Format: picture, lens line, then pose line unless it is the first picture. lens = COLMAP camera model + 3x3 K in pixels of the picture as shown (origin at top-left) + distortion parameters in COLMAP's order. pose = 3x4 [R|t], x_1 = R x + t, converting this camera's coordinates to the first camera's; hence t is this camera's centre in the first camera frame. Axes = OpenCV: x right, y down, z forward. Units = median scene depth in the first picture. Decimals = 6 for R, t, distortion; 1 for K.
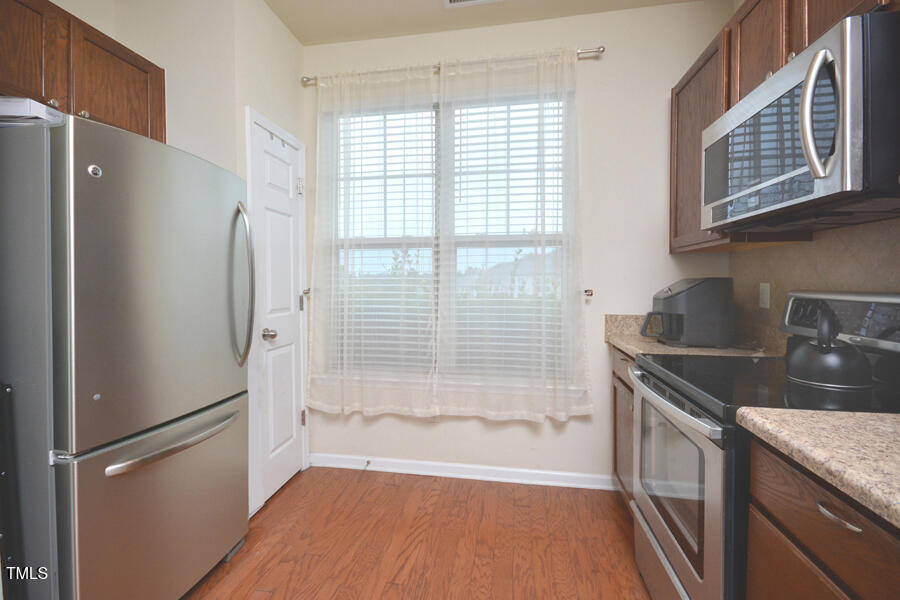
lens RADIAL K [[407.0, 0, 446.3], [0, 407.0, 291.8], [0, 0, 1]] dist [0.002313, 0.000242]
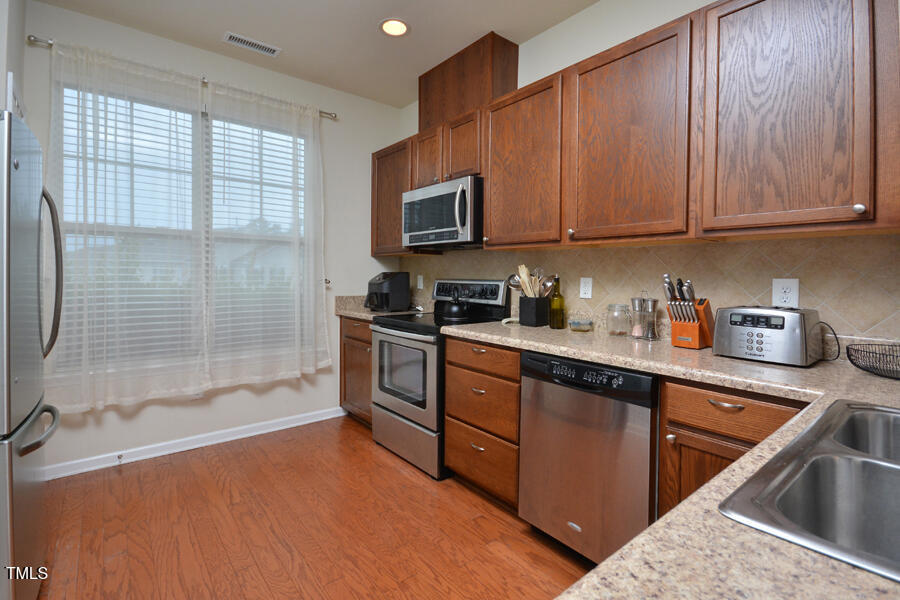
lens RADIAL K [[407.0, 0, 446.3], [0, 407.0, 291.8], [0, 0, 1]] dist [0.002313, 0.000242]
pose [[0.654981, -0.025089, 0.755229, -0.458900], [0.007321, 0.999612, 0.026858, 0.003845], [-0.755610, -0.012063, 0.654910, -0.254825]]
